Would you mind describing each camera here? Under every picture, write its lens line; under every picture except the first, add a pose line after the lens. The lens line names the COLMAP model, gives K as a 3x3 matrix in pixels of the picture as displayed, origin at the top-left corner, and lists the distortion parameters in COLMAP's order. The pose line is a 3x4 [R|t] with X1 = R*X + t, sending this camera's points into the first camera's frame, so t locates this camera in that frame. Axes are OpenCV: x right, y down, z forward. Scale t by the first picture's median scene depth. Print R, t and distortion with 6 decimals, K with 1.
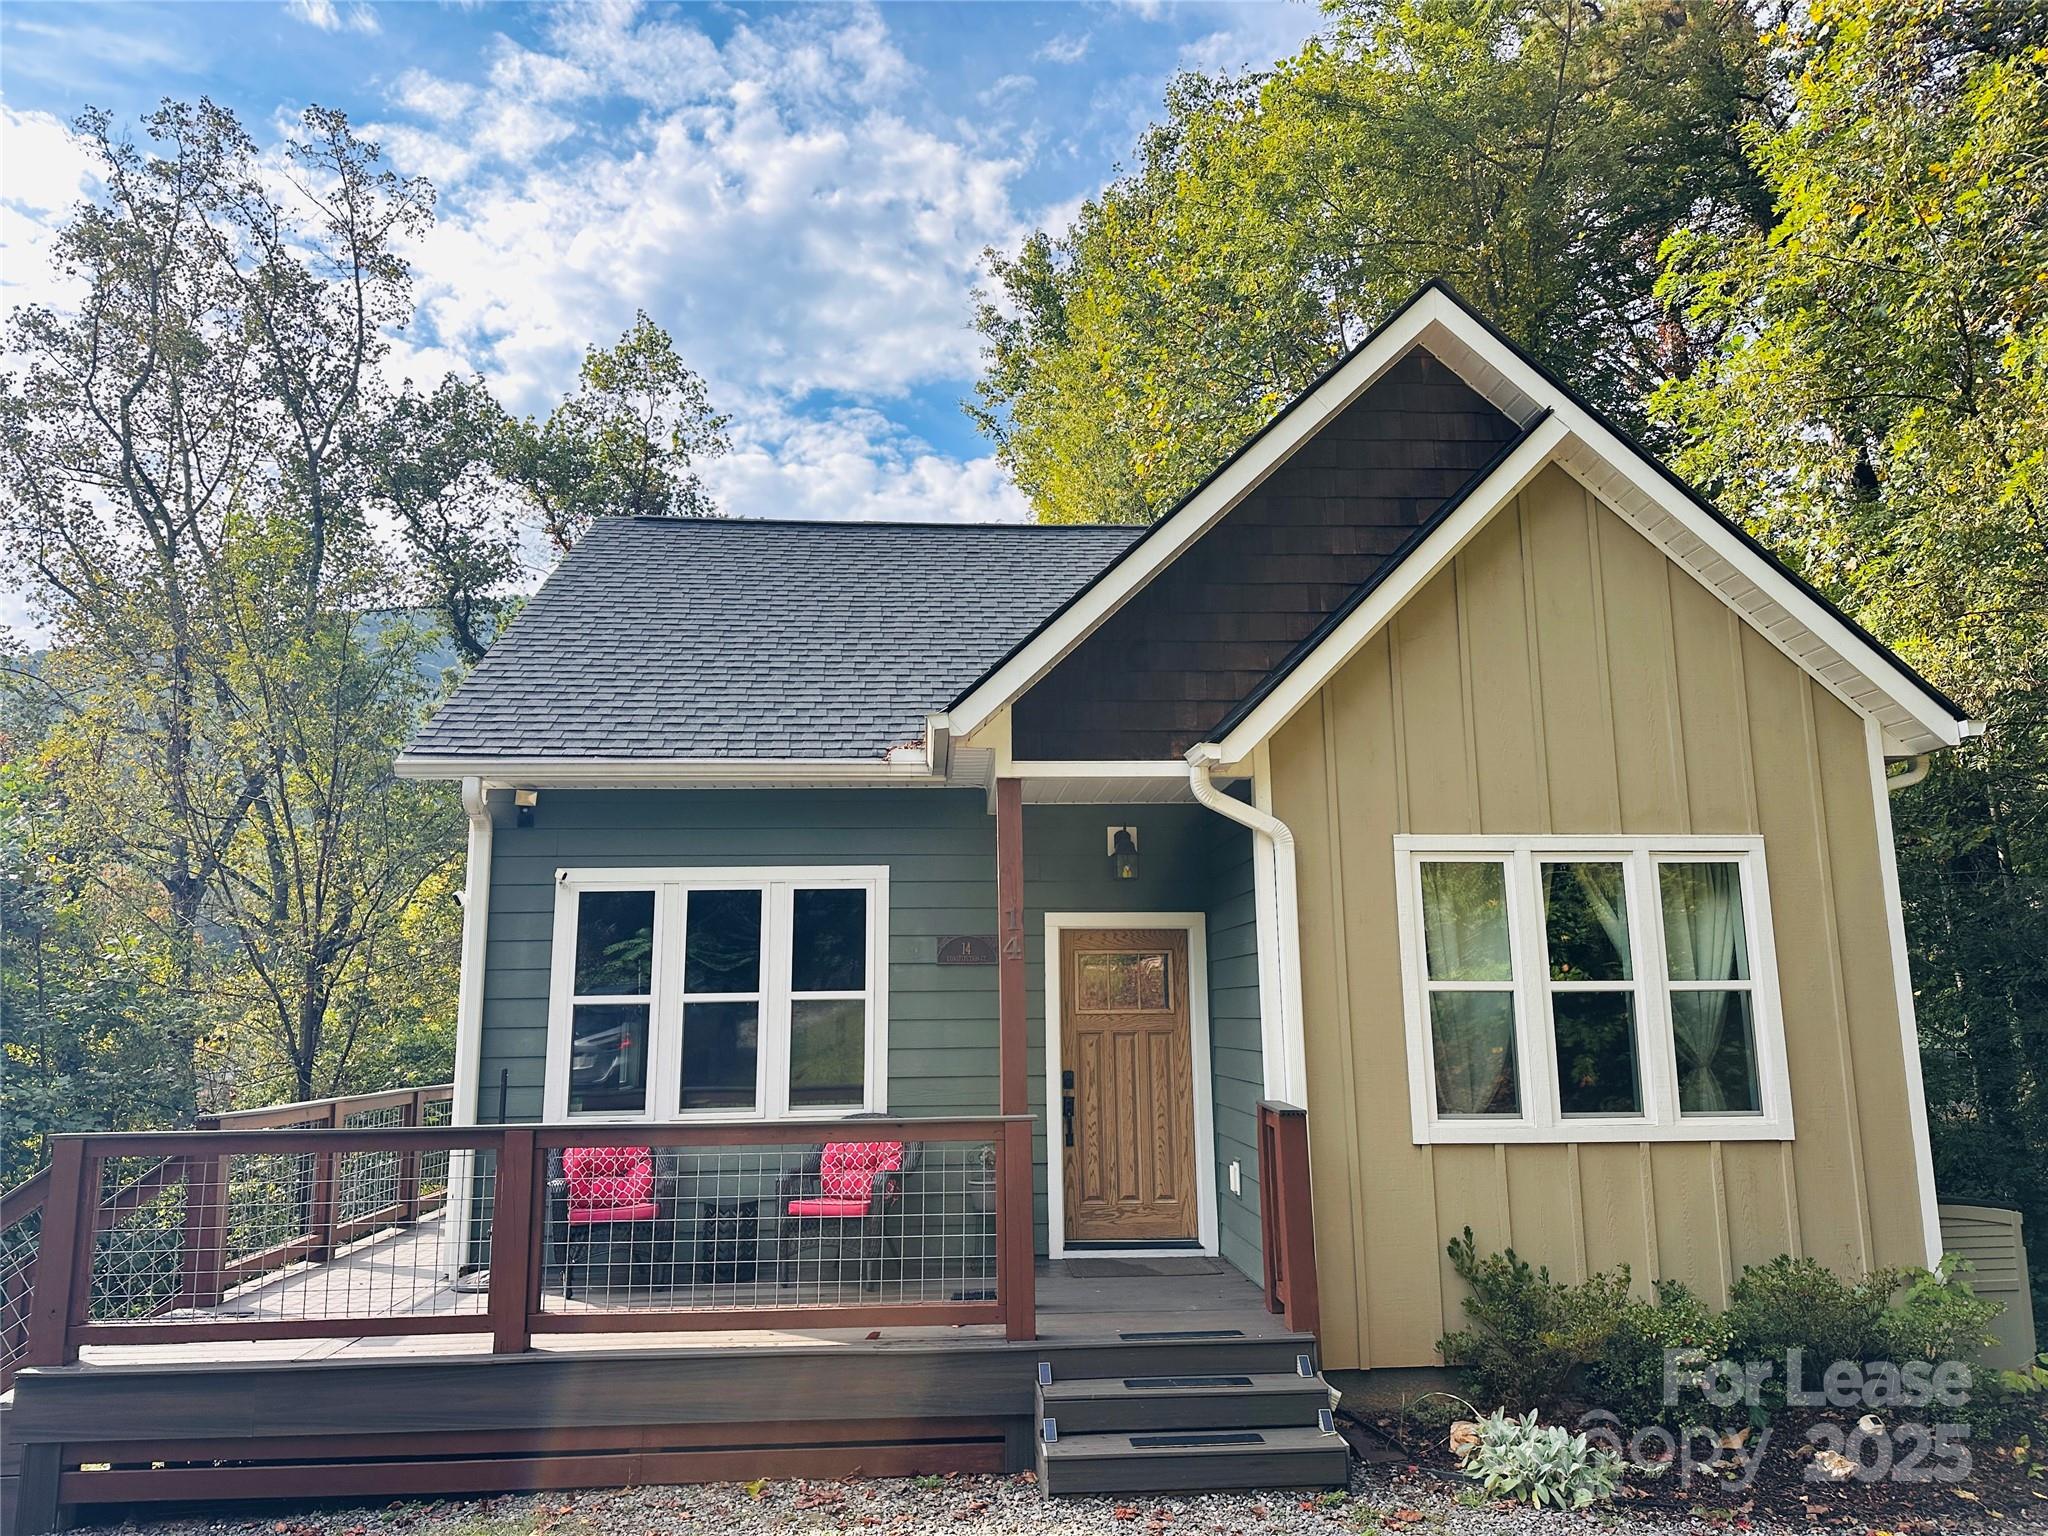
lens RADIAL K [[1447.9, 0, 1014.7], [0, 1447.9, 783.4], [0, 0, 1]] dist [0.120628, -0.209254]
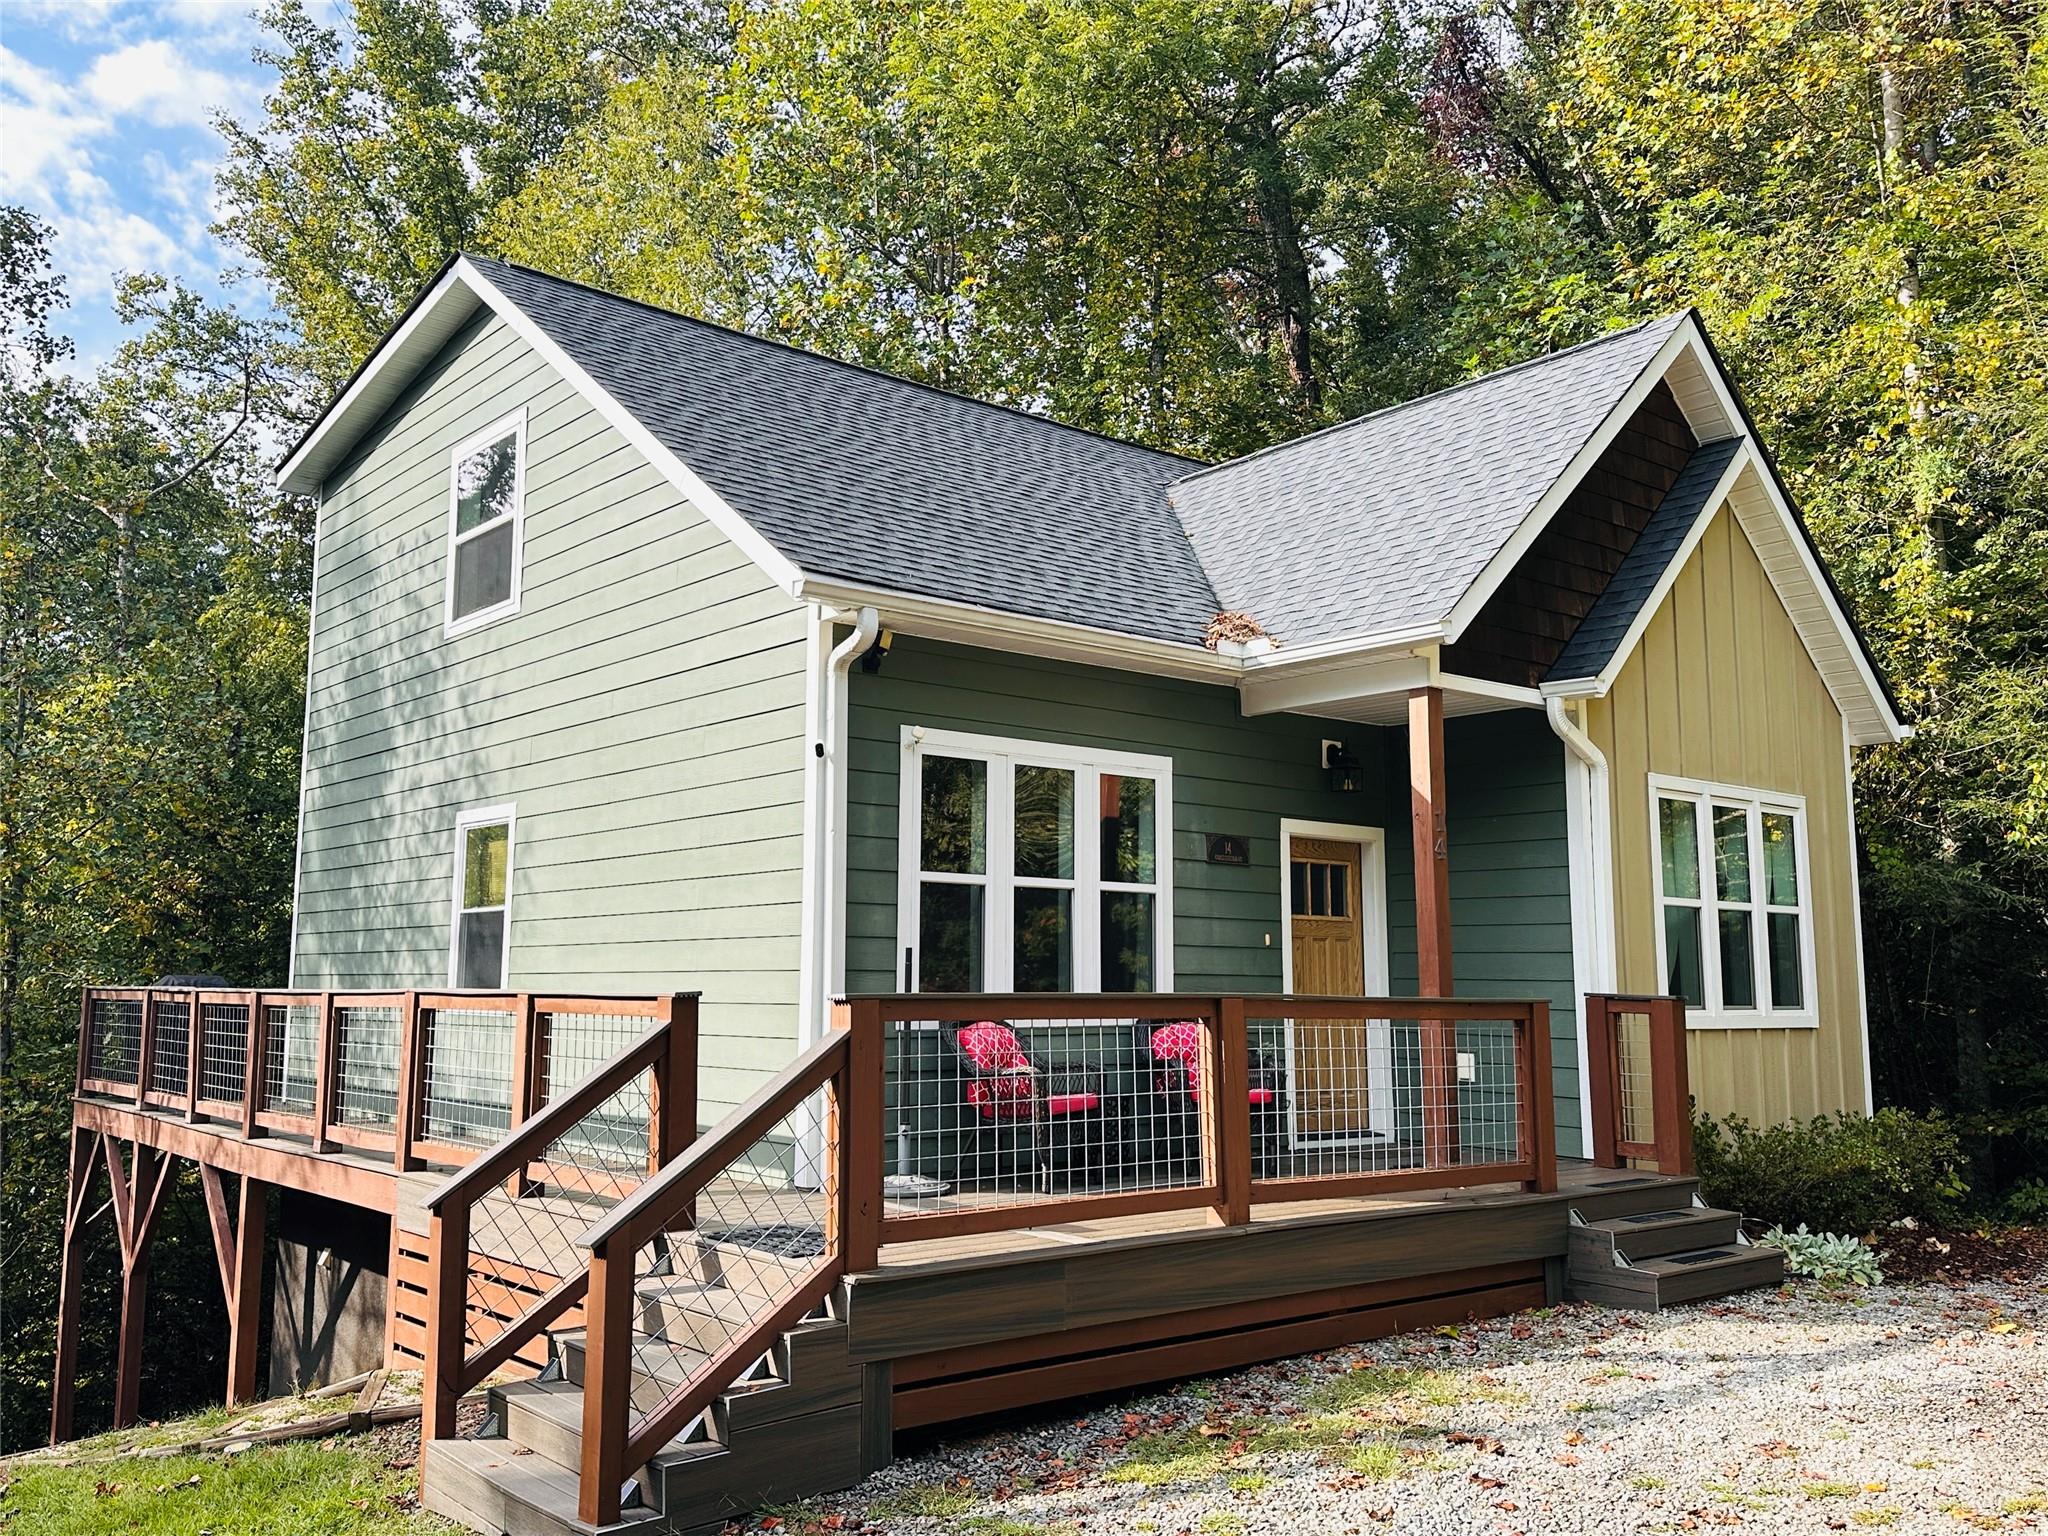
lens RADIAL K [[1722.4, 0, 1020.6], [0, 1722.4, 791.4], [0, 0, 1]] dist [0.119604, -0.154780]
pose [[0.810177, 0.081356, 0.580512, -0.861409], [-0.110183, 0.993806, 0.014496, 0.076146], [-0.575737, -0.075707, 0.814122, 0.128023]]
